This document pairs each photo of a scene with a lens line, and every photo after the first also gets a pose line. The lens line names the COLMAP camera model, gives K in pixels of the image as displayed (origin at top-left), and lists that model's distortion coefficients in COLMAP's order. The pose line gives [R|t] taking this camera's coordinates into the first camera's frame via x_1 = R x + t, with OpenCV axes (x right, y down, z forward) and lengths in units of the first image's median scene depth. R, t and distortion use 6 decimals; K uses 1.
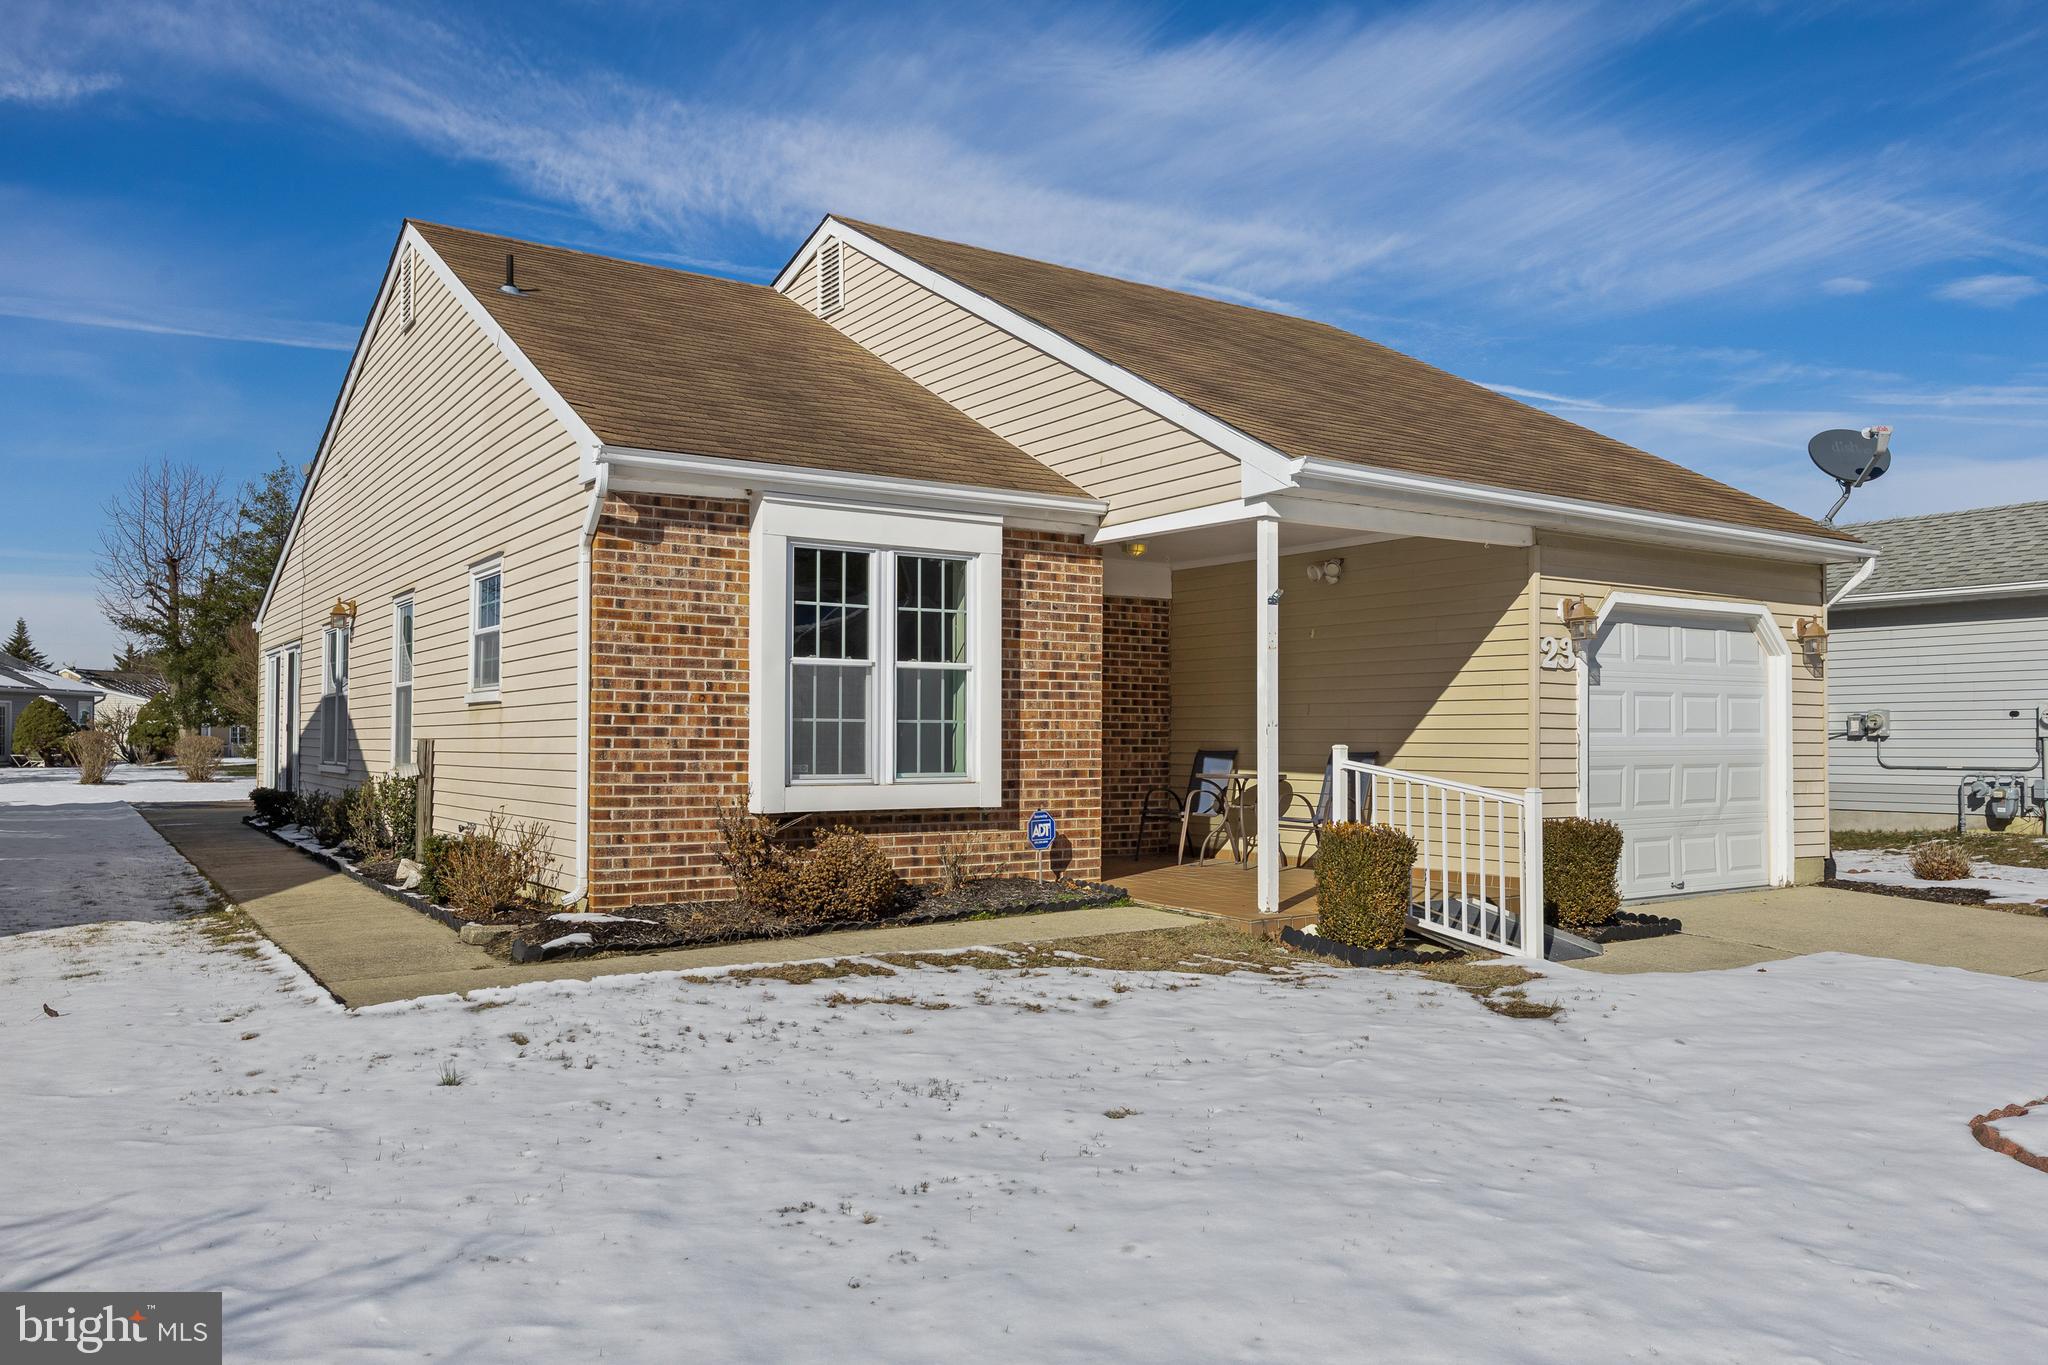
lens RADIAL K [[1468.2, 0, 1024.0], [0, 1468.2, 677.4], [0, 0, 1]] dist [0.002660, 0.000019]
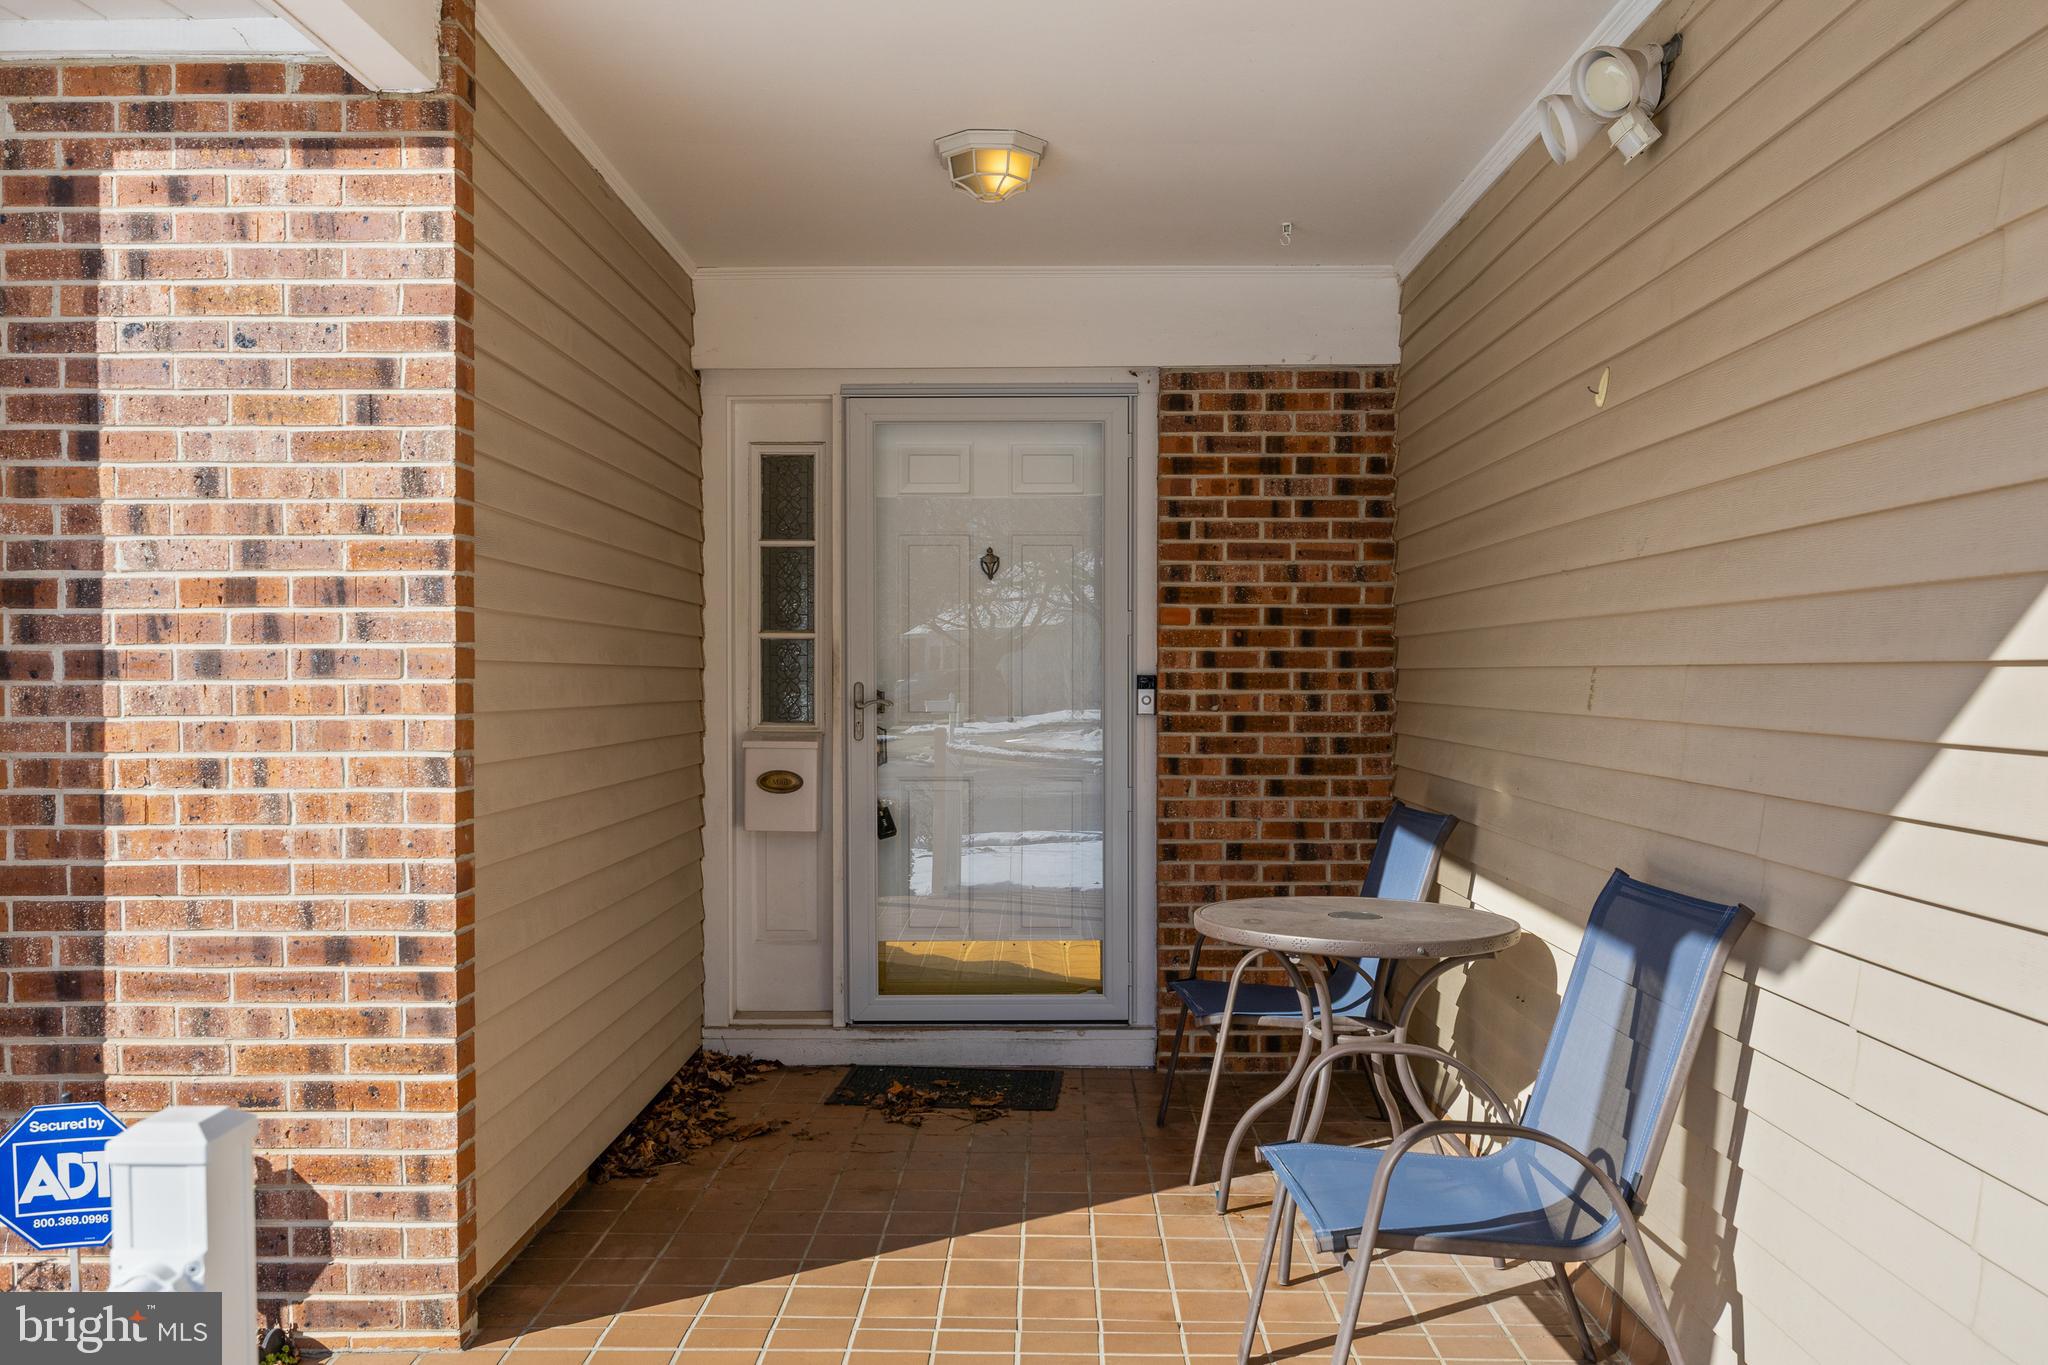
lens RADIAL K [[1529.7, 0, 1023.5], [0, 1529.7, 704.6], [0, 0, 1]] dist [0.011357, 0.000143]
pose [[0.838461, 0.004325, -0.544944, 0.294743], [0.028208, 0.998284, 0.051325, 0.009096], [0.544230, -0.058406, 0.836900, 0.831566]]
